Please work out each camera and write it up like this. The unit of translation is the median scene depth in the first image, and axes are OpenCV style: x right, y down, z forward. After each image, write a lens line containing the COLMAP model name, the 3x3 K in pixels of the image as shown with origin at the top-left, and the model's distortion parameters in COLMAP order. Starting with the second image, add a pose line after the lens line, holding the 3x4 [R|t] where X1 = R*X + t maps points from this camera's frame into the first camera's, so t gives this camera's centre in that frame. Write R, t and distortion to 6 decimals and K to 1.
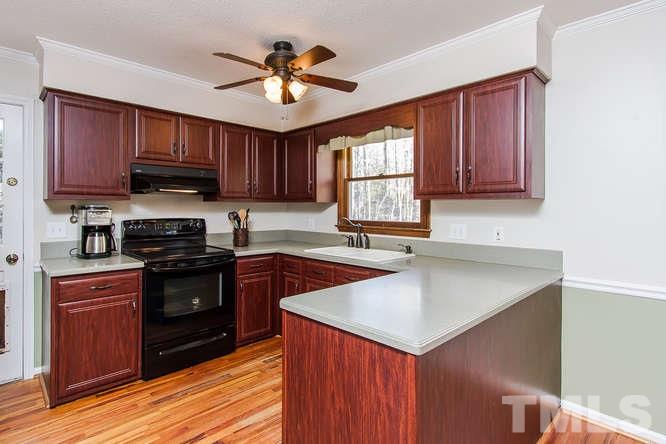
lens RADIAL K [[333.7, 0, 300.6], [0, 333.7, 208.3], [0, 0, 1]] dist [0.001323, 0.000189]
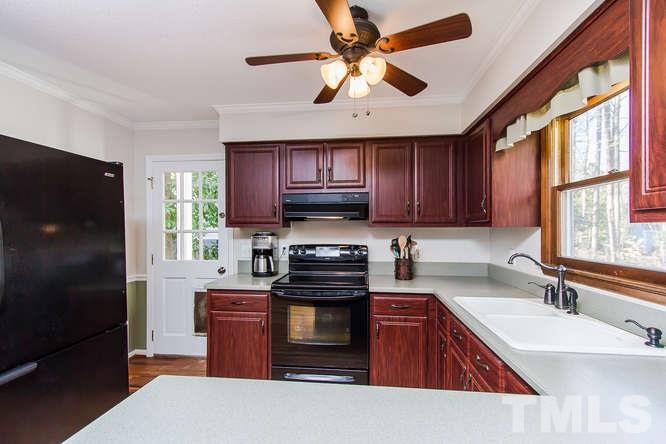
lens RADIAL K [[303.4, 0, 332.8], [0, 303.4, 228.2], [0, 0, 1]] dist [0.001251, 0.000043]
pose [[0.667276, -0.005440, -0.744791, 0.312170], [0.003222, 0.999985, -0.004417, -0.014964], [0.744804, 0.000548, 0.667284, 0.395942]]
